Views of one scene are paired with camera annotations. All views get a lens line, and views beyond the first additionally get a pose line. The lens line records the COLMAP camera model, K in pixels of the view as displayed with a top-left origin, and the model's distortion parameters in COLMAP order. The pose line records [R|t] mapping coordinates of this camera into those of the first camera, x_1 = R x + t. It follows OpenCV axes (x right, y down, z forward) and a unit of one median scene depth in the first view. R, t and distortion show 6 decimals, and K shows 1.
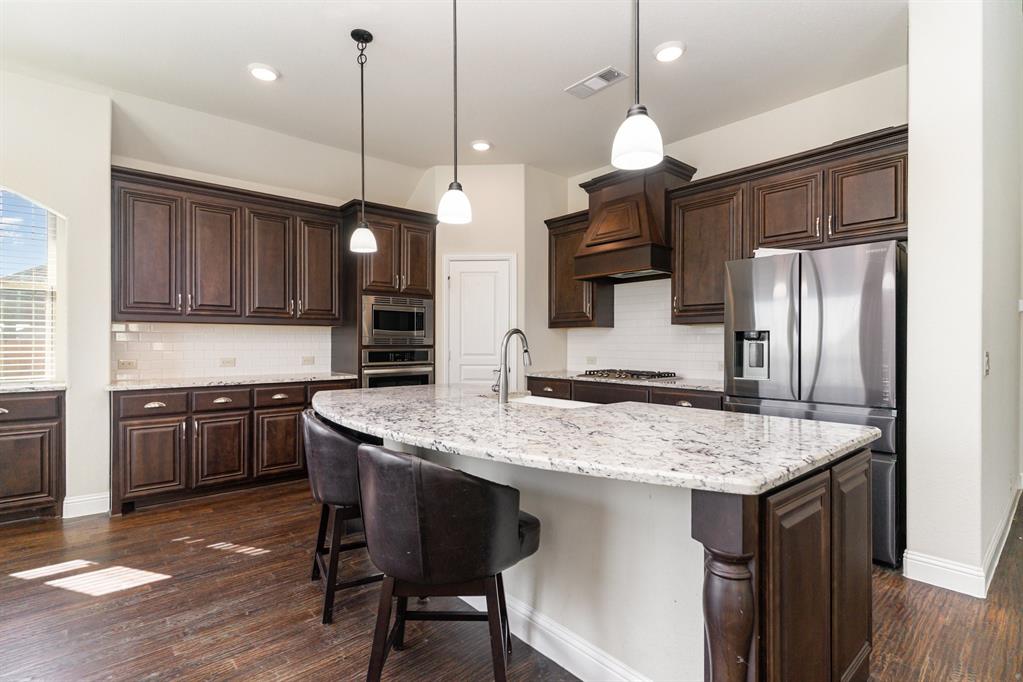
lens RADIAL K [[493.6, 0, 511.9], [0, 493.6, 343.1], [0, 0, 1]] dist [0.001540, 0.000751]
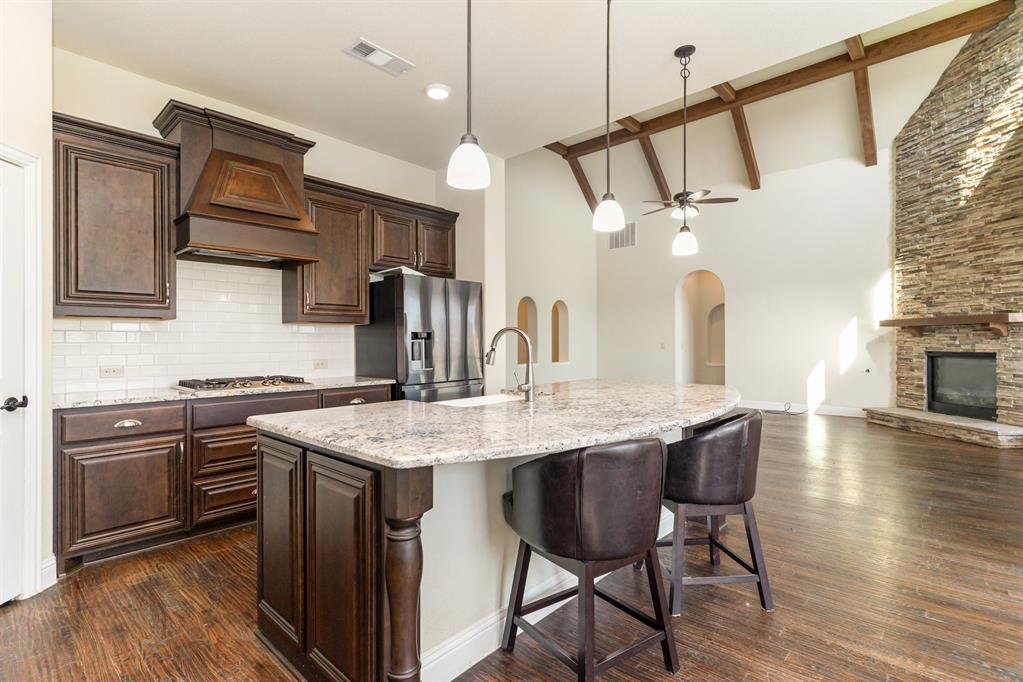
lens RADIAL K [[493.6, 0, 496.9], [0, 493.6, 337.8], [0, 0, 1]] dist [0.001540, 0.000751]
pose [[-0.099466, 0.006698, 0.995018, -0.634472], [0.003091, 0.999975, -0.006423, -0.001172], [-0.995036, 0.002437, -0.099484, 0.731512]]
